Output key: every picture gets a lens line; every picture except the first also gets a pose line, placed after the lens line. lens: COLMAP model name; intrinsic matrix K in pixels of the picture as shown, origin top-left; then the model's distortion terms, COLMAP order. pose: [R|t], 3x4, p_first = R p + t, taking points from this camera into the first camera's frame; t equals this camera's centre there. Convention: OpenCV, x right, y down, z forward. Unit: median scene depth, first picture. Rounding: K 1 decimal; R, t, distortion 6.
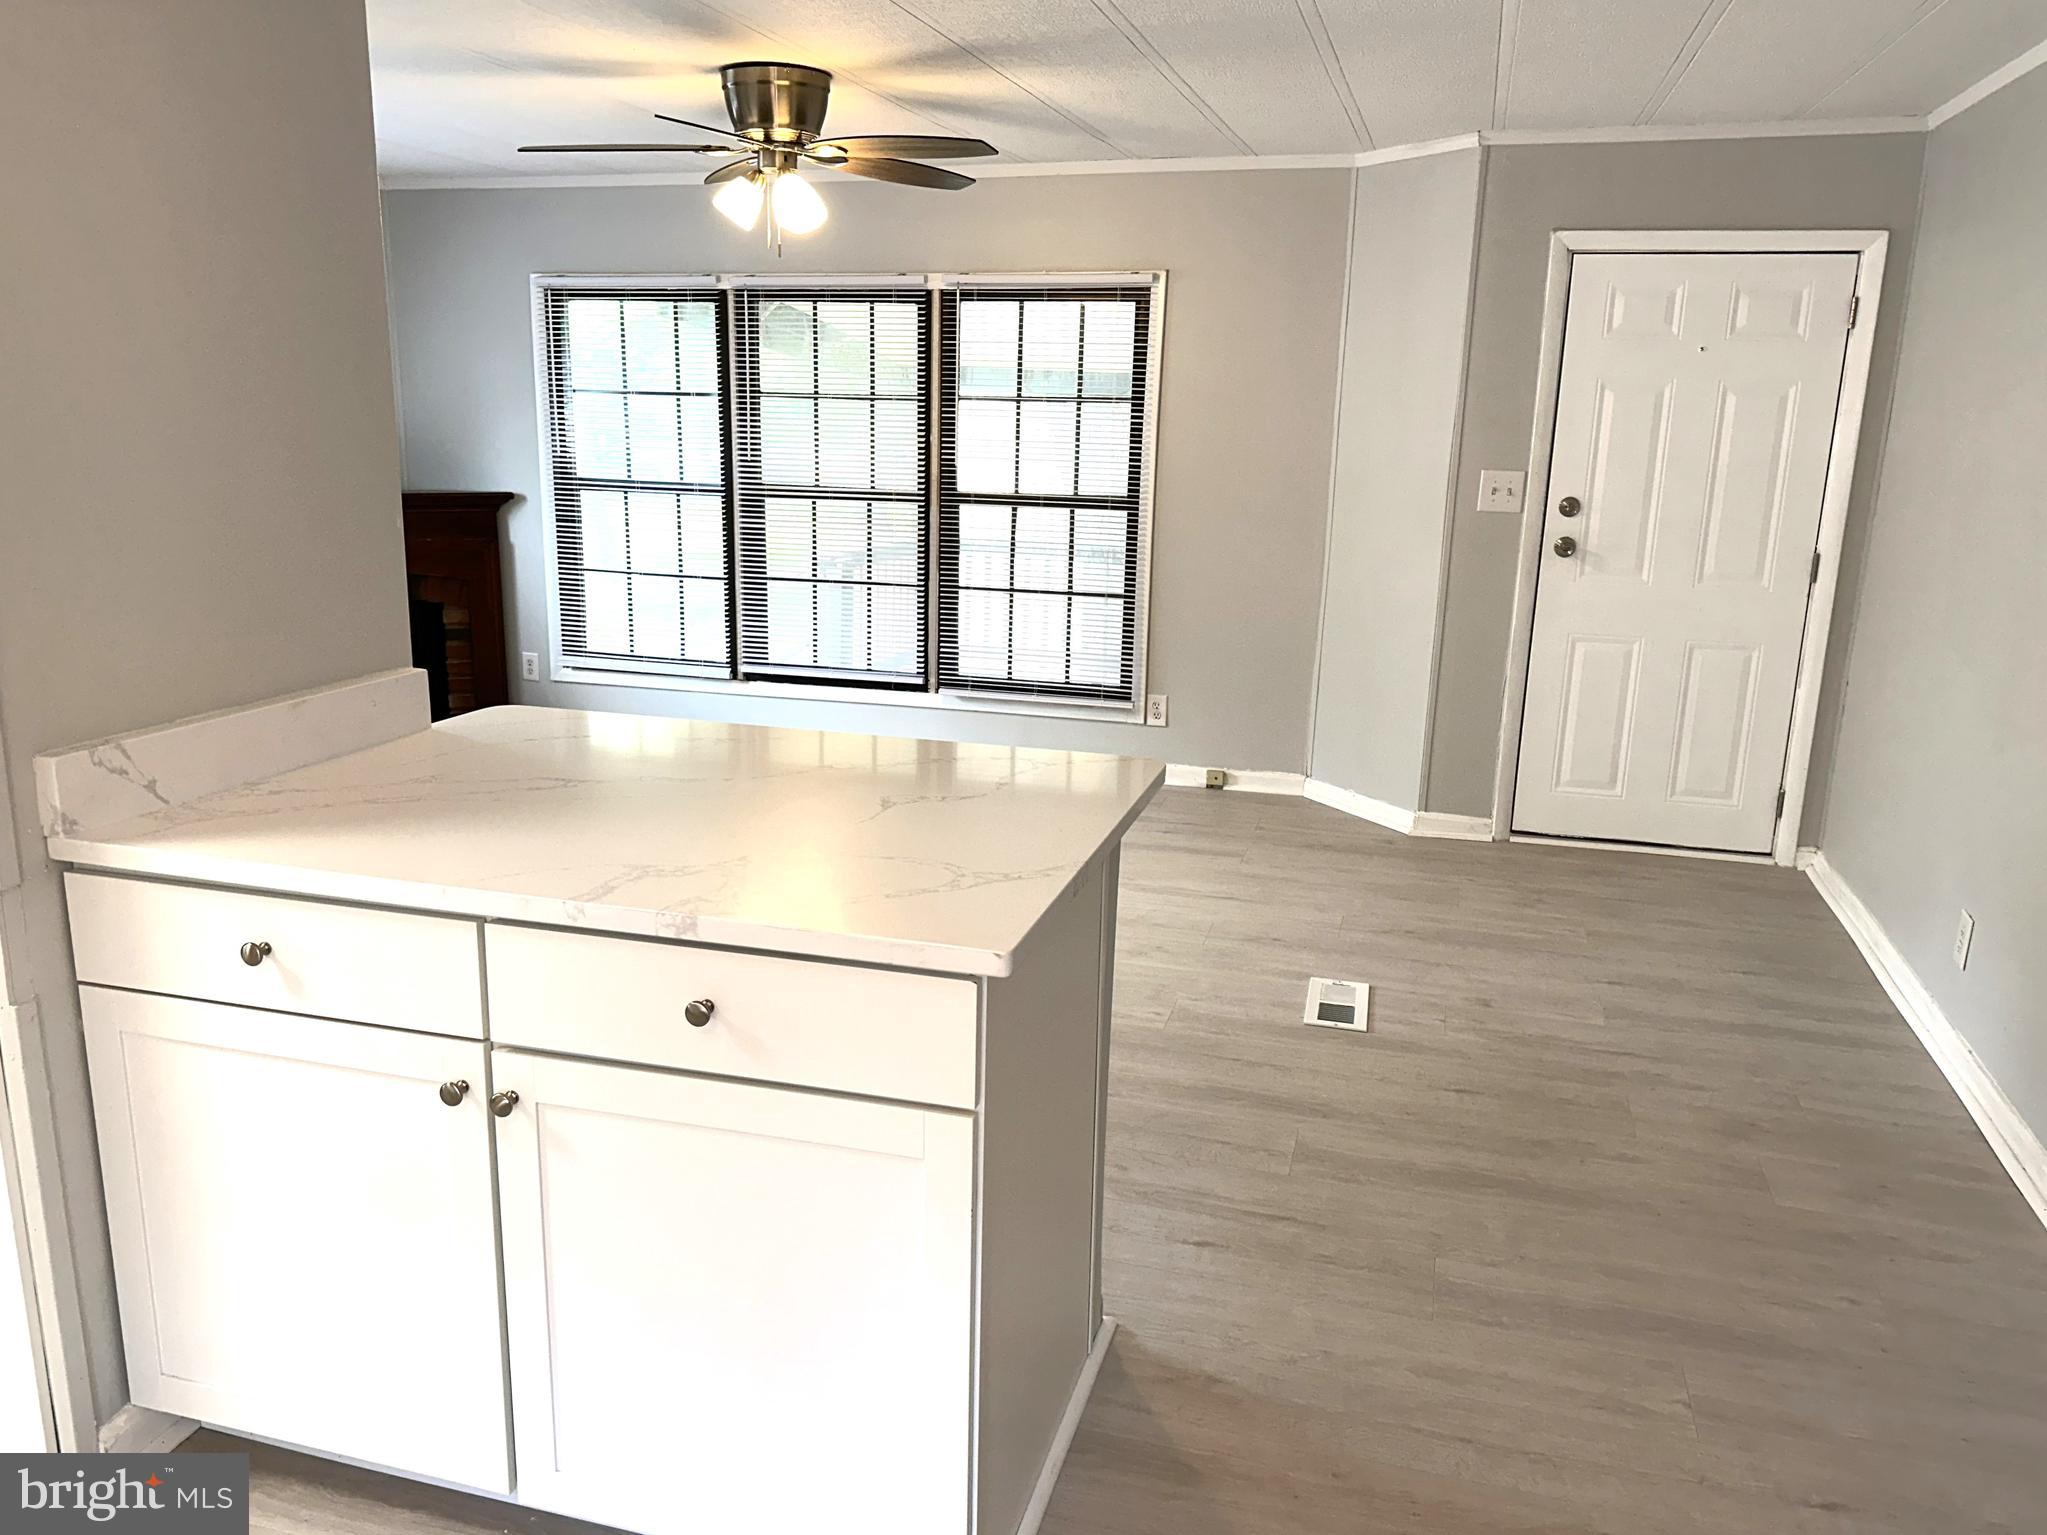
lens RADIAL K [[1498.0, 0, 1019.6], [0, 1498.0, 760.9], [0, 0, 1]] dist [0.102831, -0.142862]
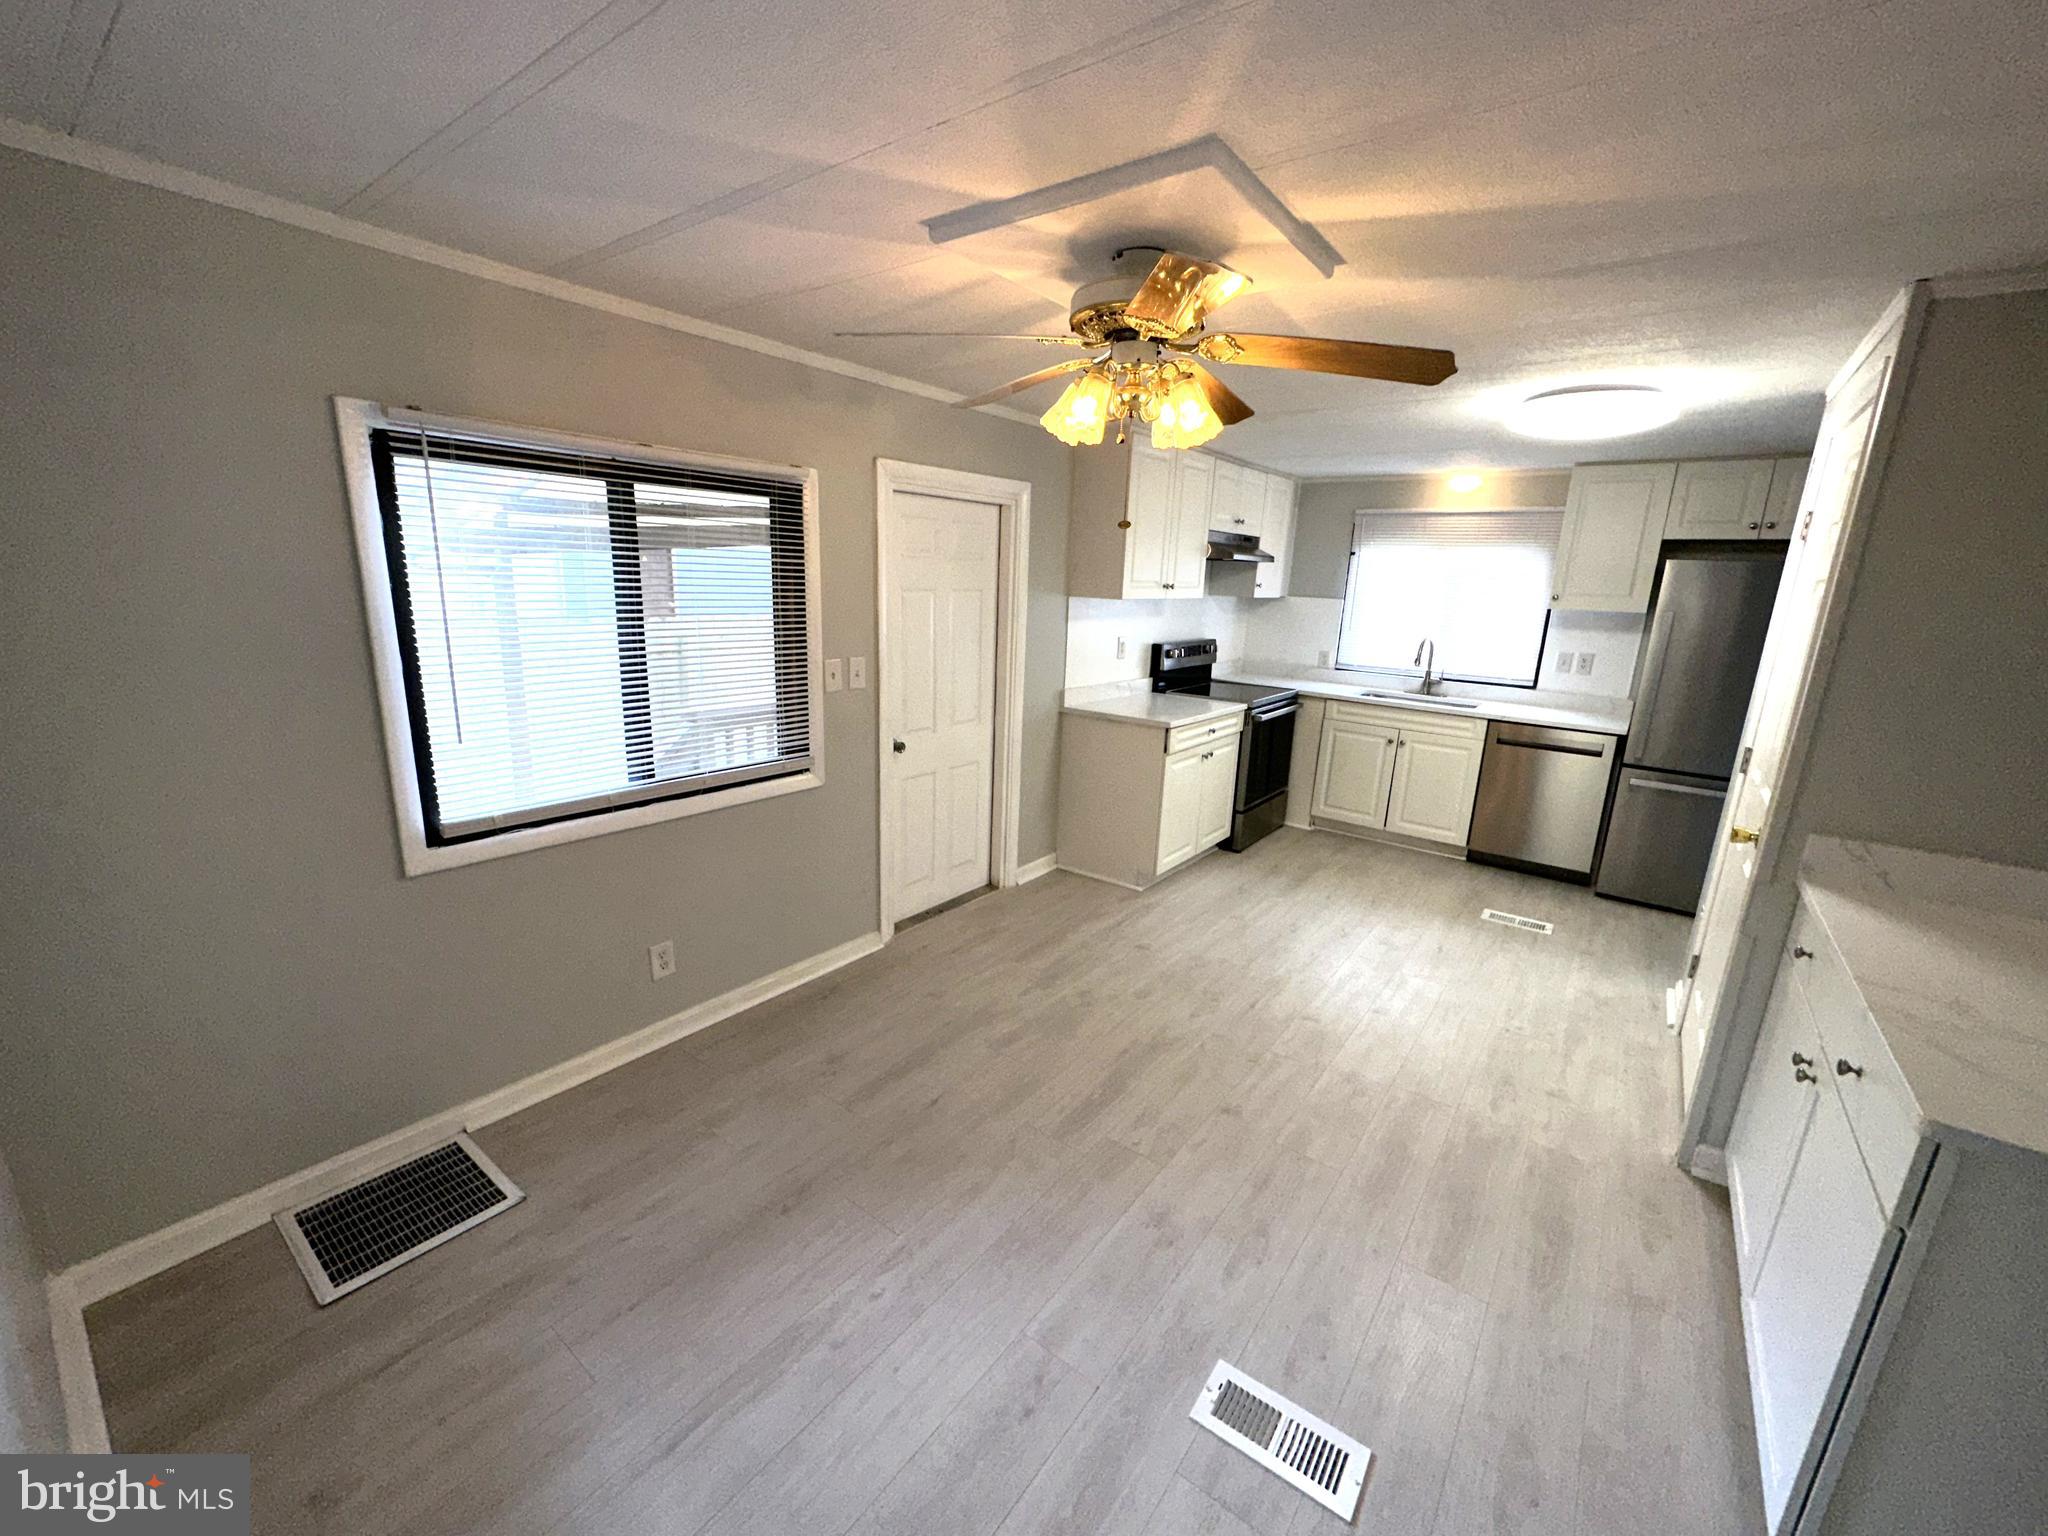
lens RADIAL K [[816.5, 0, 1024.1], [0, 816.5, 771.2], [0, 0, 1]] dist [-0.003961, 0.000817]
pose [[-0.363602, 0.185707, -0.912856, 0.240648], [-0.261015, 0.920366, 0.291200, -0.040929], [0.894240, 0.344150, -0.286175, 0.117242]]
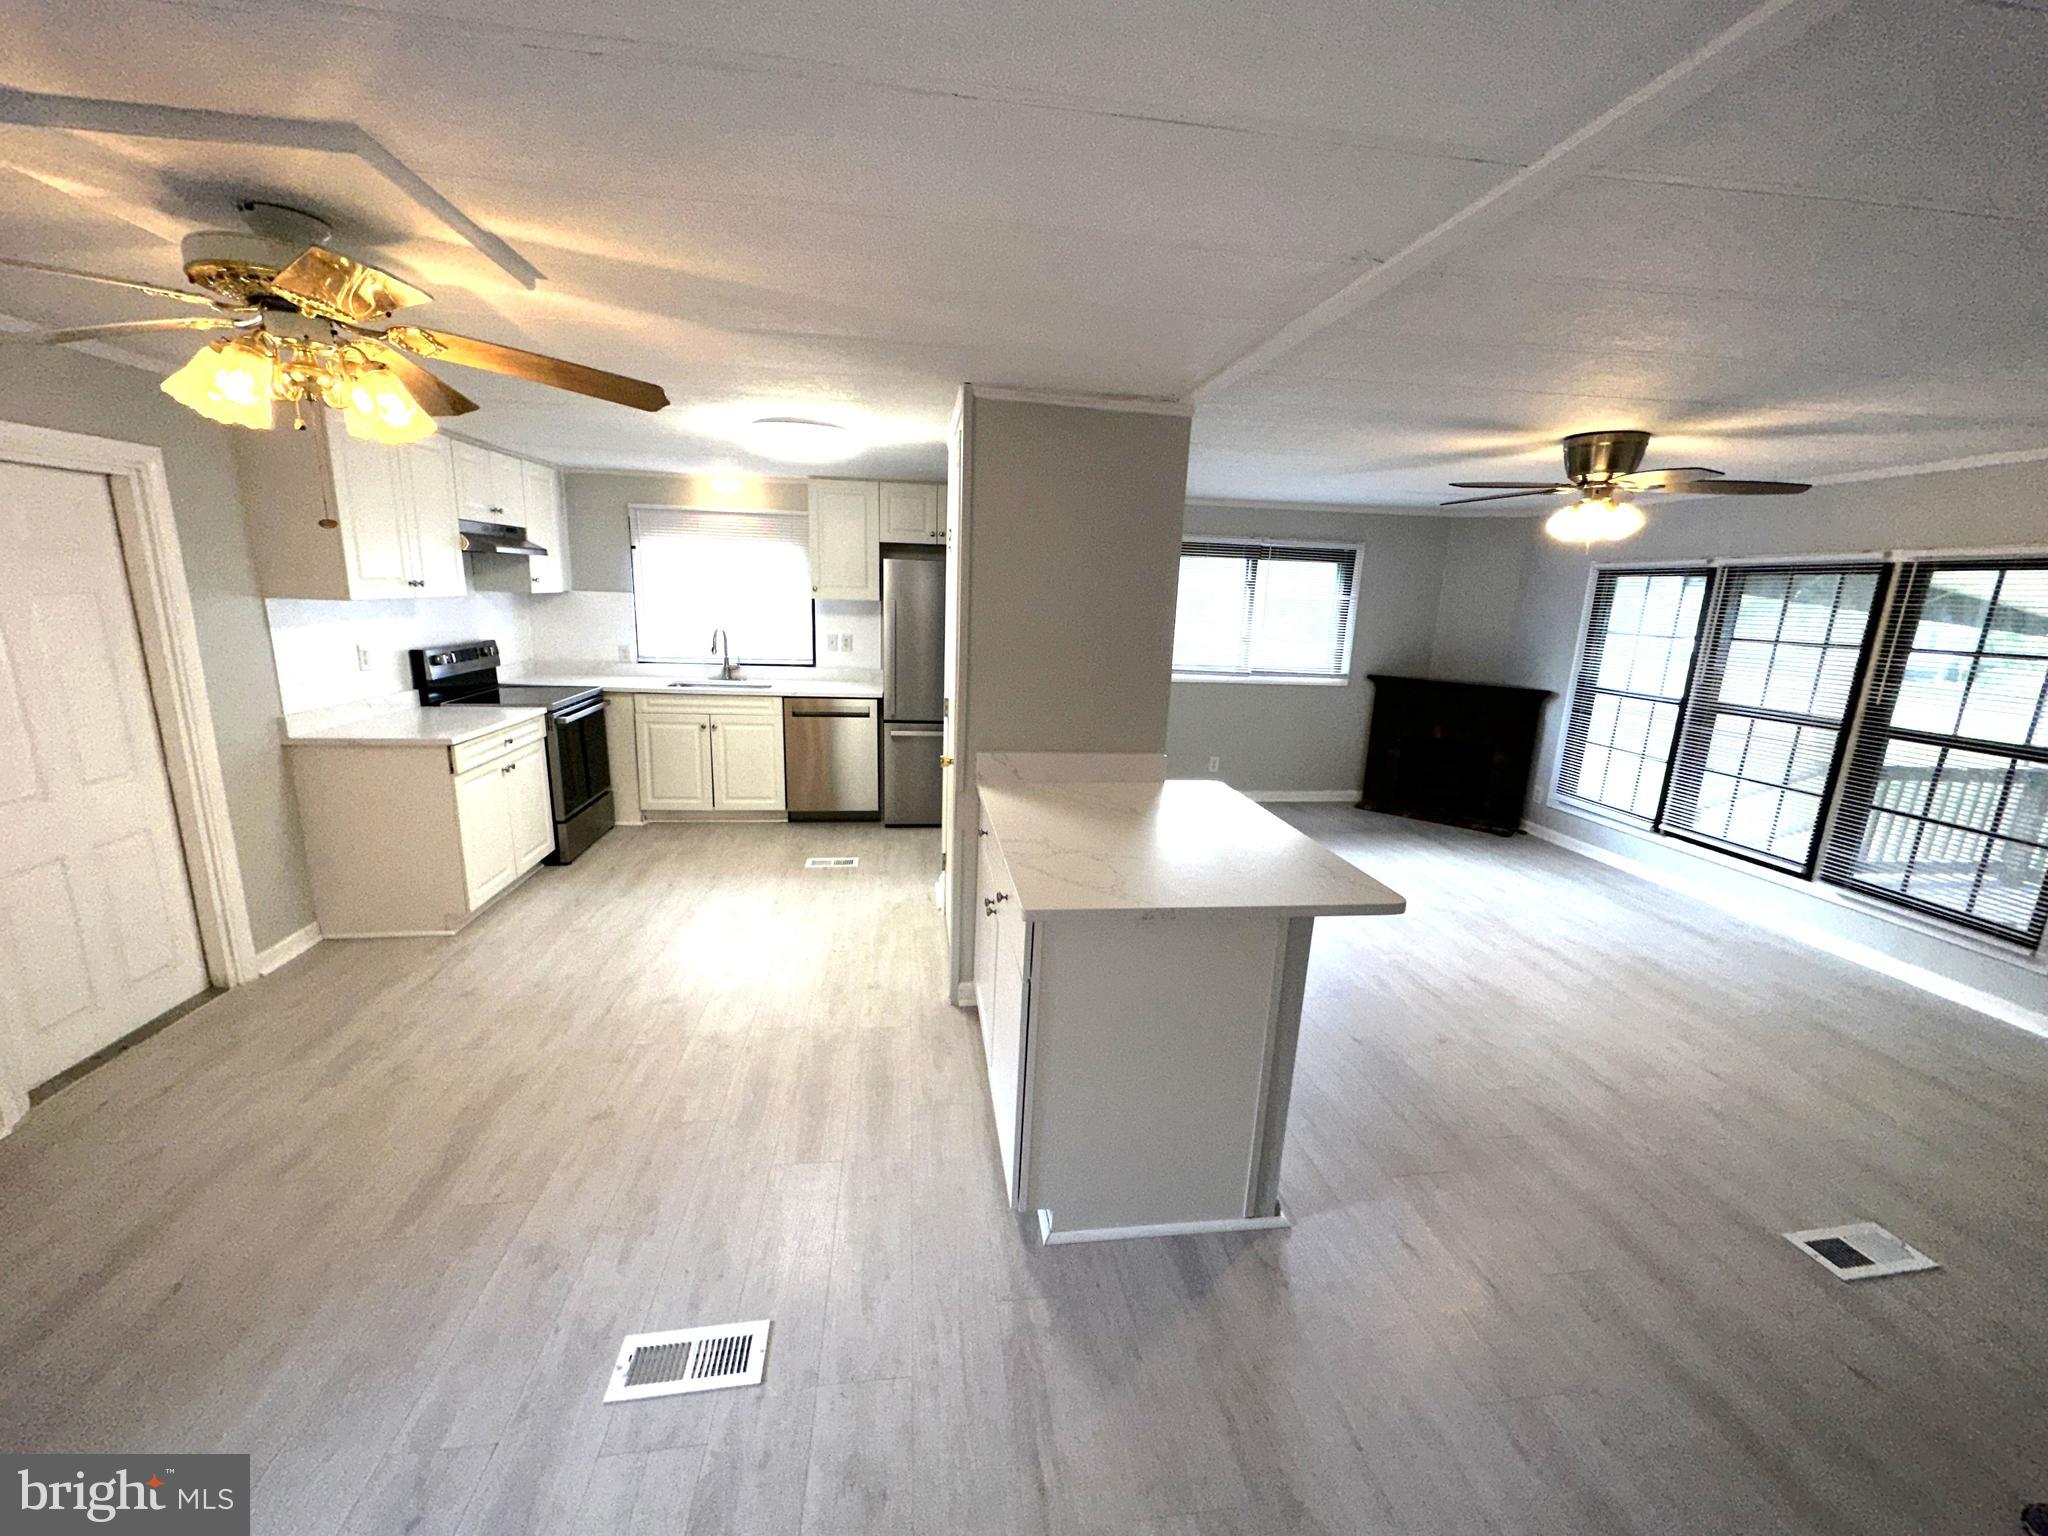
lens RADIAL K [[816.5, 0, 1024.1], [0, 816.5, 771.2], [0, 0, 1]] dist [-0.003961, 0.000817]
pose [[0.406265, 0.194369, -0.892844, 0.280110], [-0.239363, 0.965631, 0.101299, -0.050810], [0.881847, 0.172559, 0.438827, 0.130561]]
